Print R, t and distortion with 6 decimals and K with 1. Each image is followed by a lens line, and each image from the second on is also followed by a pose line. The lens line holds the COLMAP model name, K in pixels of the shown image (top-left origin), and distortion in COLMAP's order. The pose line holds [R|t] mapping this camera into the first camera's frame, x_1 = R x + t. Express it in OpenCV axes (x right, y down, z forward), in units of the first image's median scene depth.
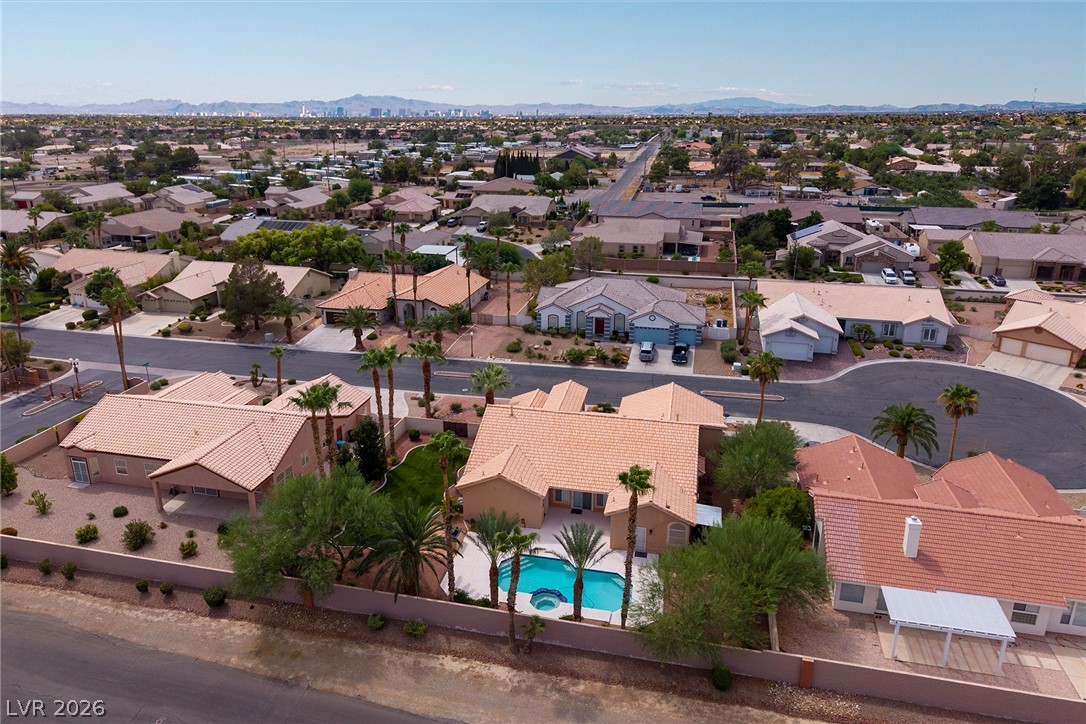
lens RADIAL K [[725.0, 0, 540.3], [0, 725.0, 328.8], [0, 0, 1]] dist [0.033575, -0.037319]
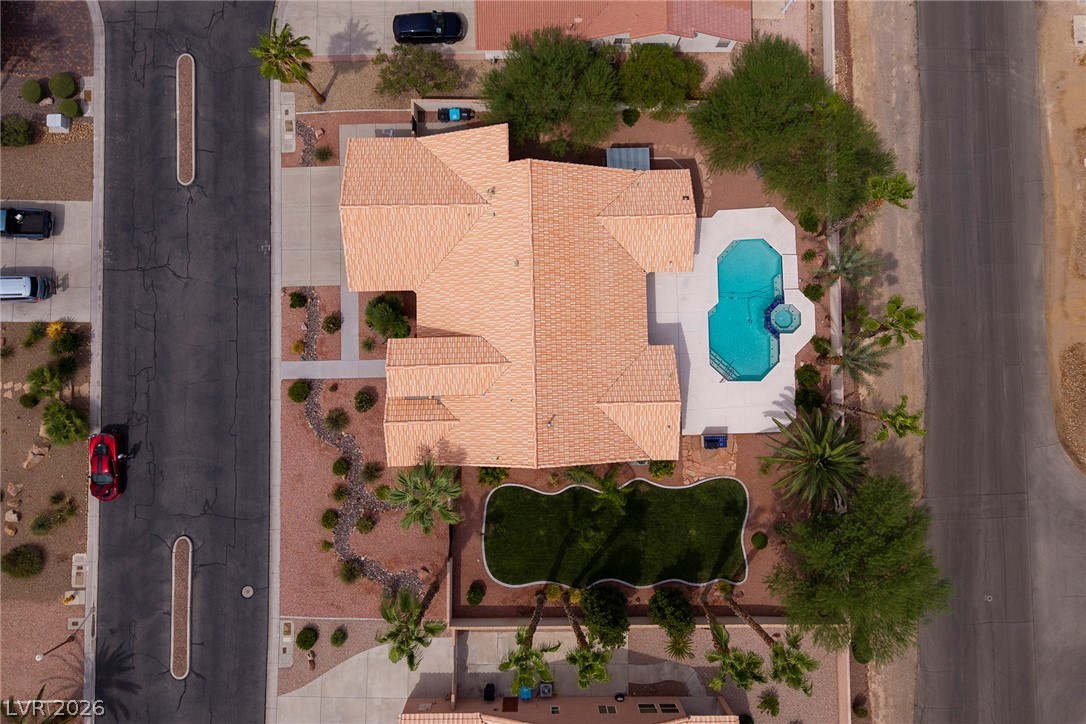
lens RADIAL K [[727.1, 0, 540.3], [0, 727.1, 326.7], [0, 0, 1]] dist [0.016328, -0.012907]
pose [[-0.230429, -0.971033, 0.063223, 0.007682], [0.278919, -0.003664, 0.960308, -0.476474], [-0.932259, 0.238917, 0.271683, 0.715174]]
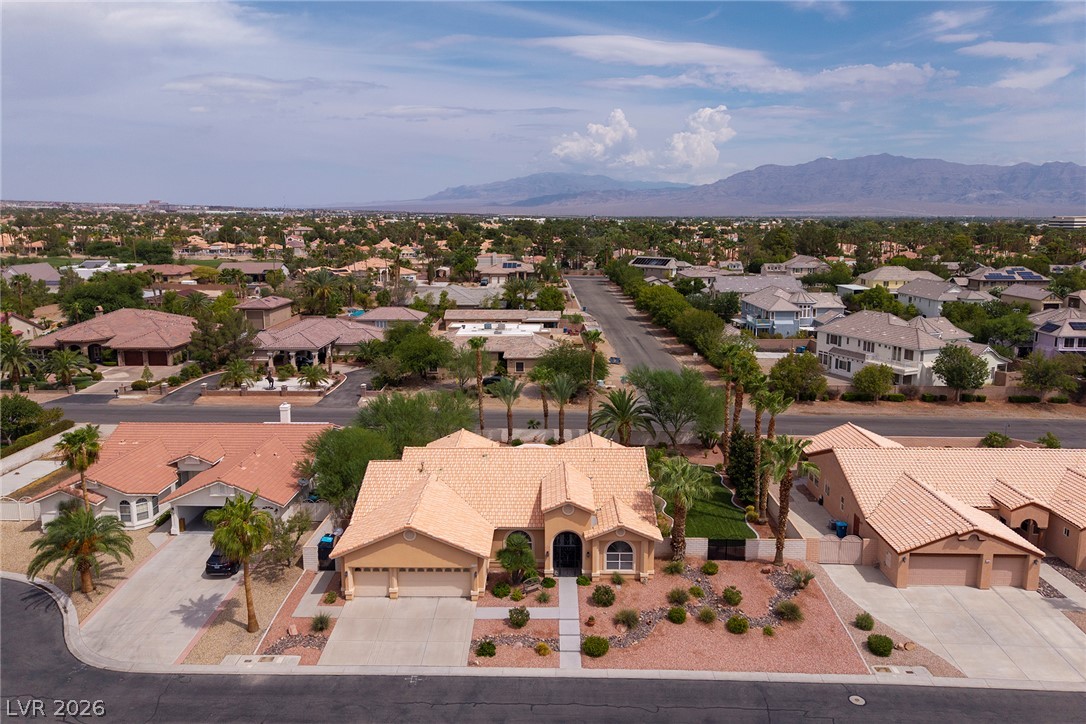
lens RADIAL K [[727.1, 0, 540.3], [0, 727.1, 326.7], [0, 0, 1]] dist [0.016328, -0.012907]
pose [[-0.979893, 0.031050, -0.197091, 0.193777], [-0.059117, 0.898278, 0.435432, -0.356921], [0.190563, 0.438328, -0.878382, 1.519005]]
